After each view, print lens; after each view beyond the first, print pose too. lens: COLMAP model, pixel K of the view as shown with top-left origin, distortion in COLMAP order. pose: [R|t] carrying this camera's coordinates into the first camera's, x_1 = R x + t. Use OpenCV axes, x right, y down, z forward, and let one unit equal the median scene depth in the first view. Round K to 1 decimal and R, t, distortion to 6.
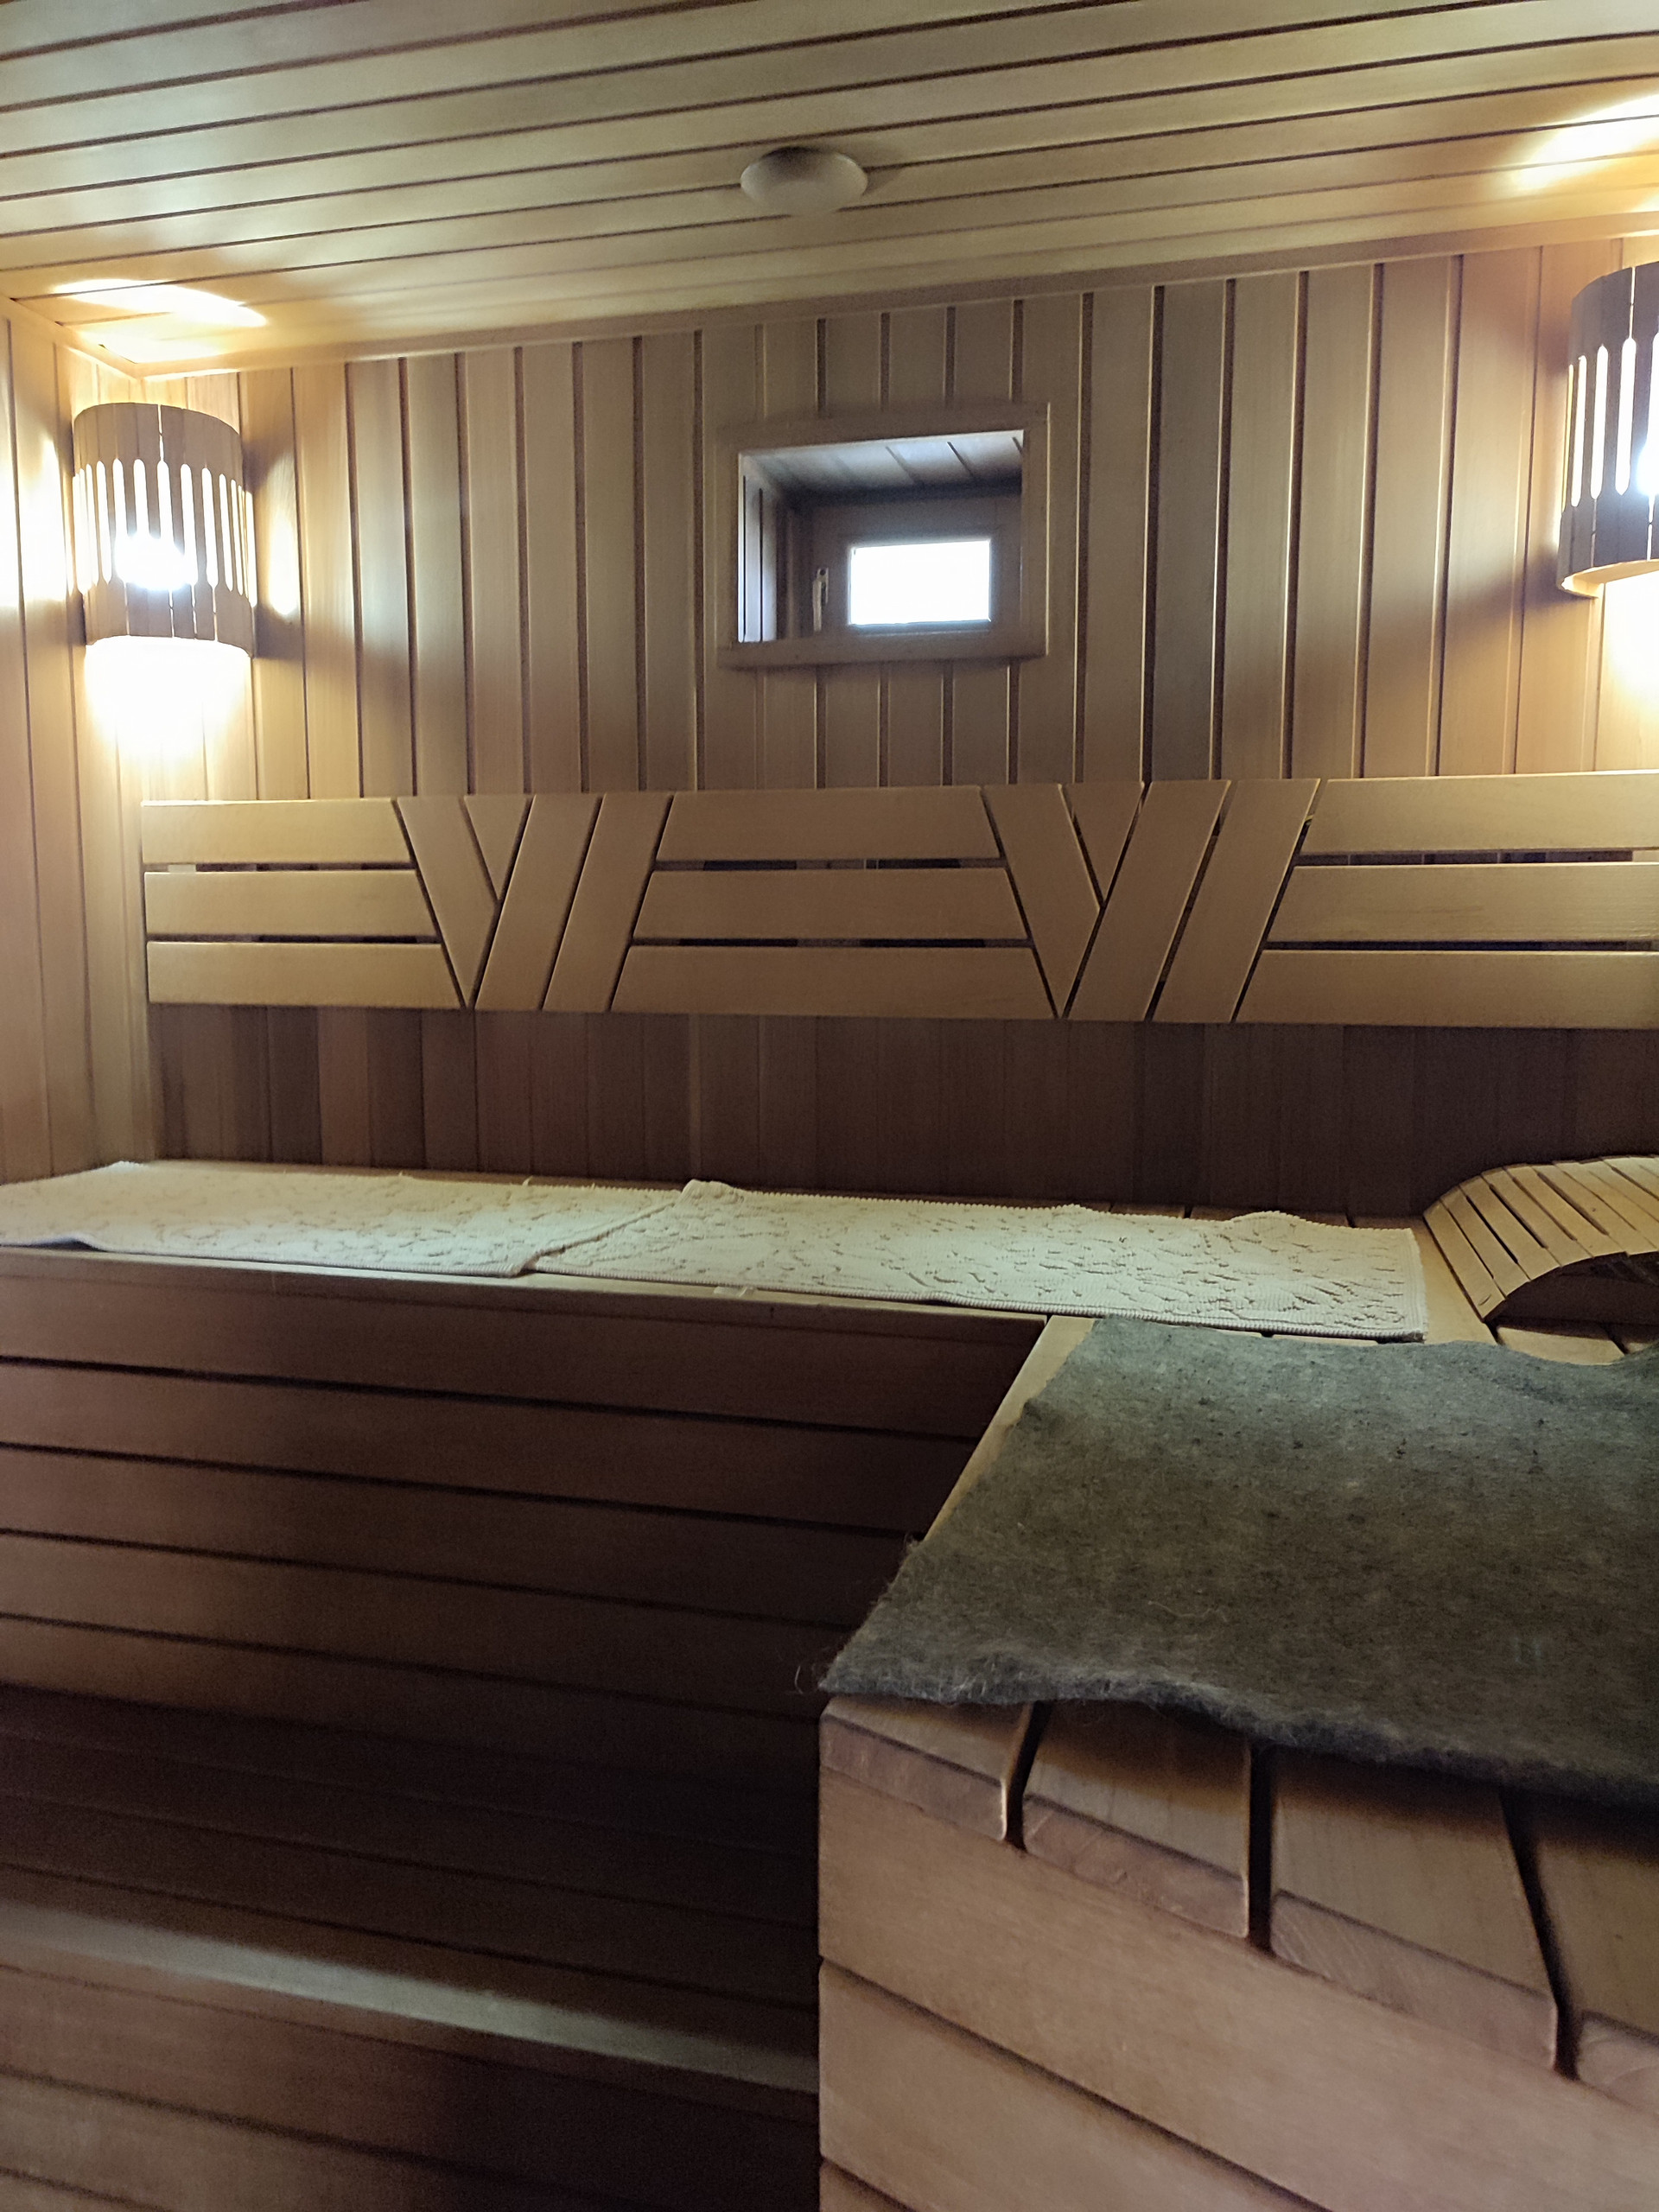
lens RADIAL K [[1616.8, 0, 826.0], [0, 1616.8, 1101.6], [0, 0, 1]] dist [0.048925, -0.044868]
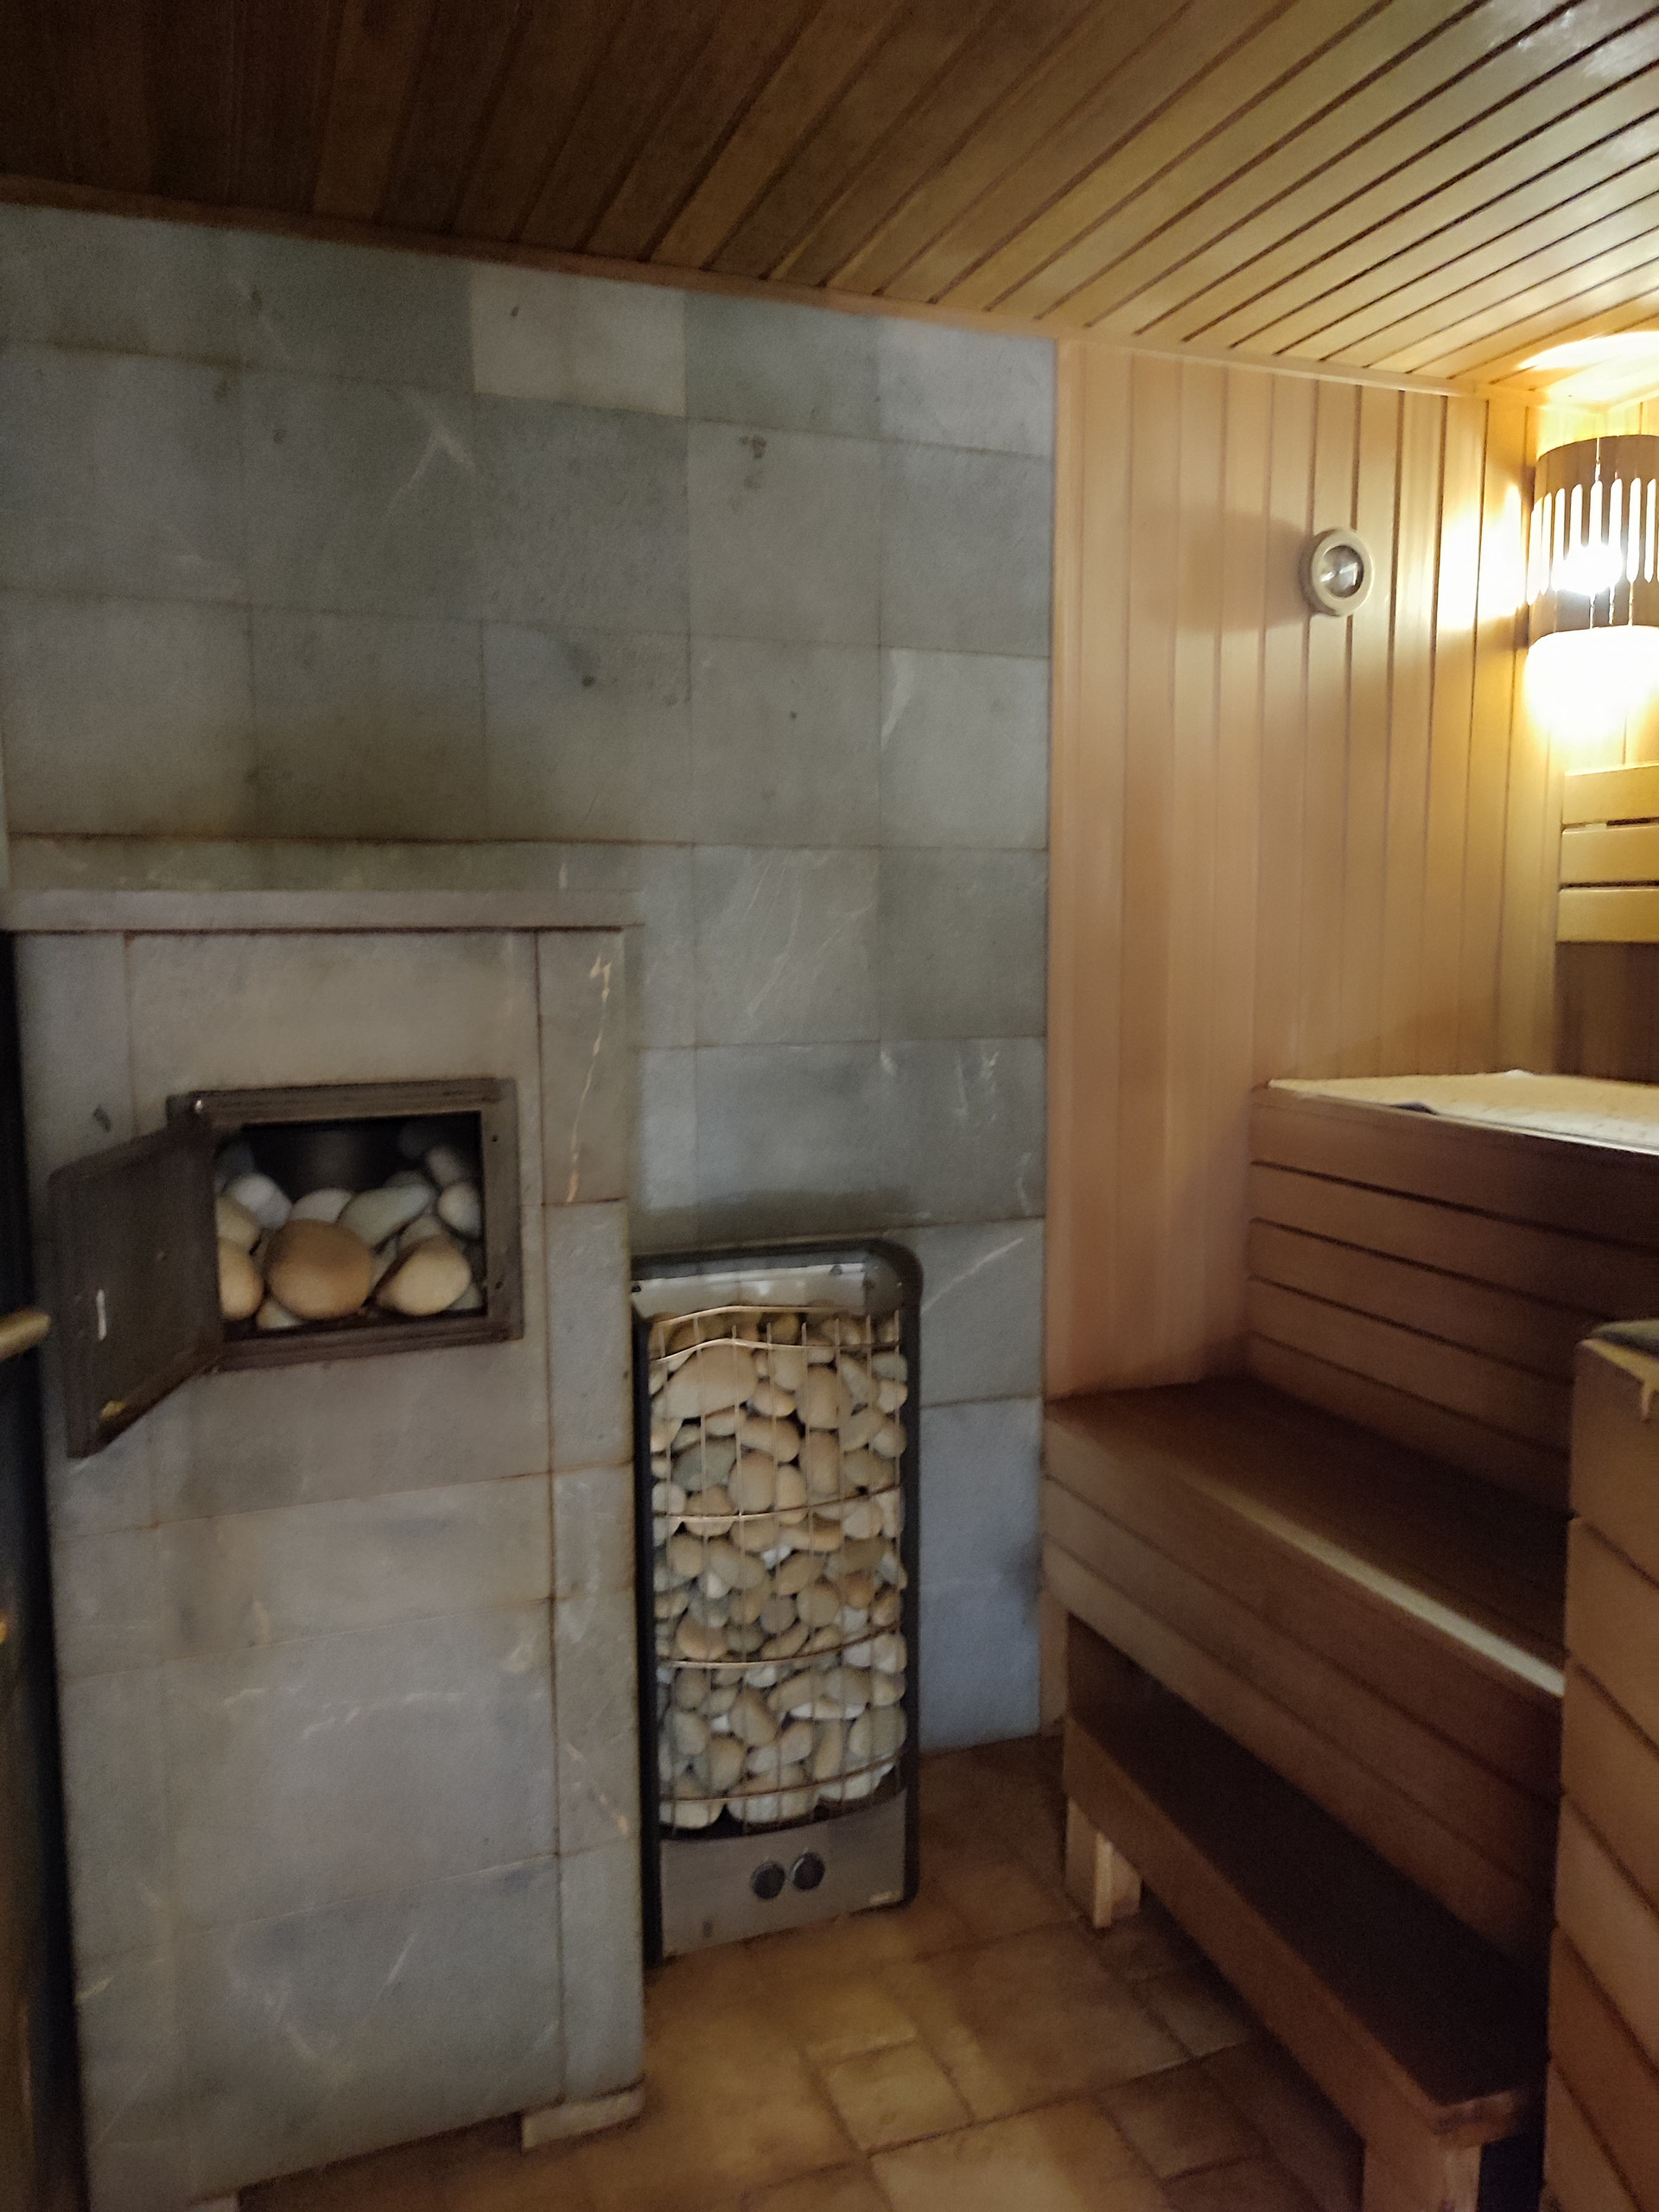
lens RADIAL K [[1616.8, 0, 828.0], [0, 1616.8, 1110.3], [0, 0, 1]] dist [0.048925, -0.044868]
pose [[0.588728, 0.086551, -0.803684, 0.257608], [-0.077093, 0.995731, 0.050759, 0.046639], [0.804647, 0.032075, 0.592887, -0.144630]]
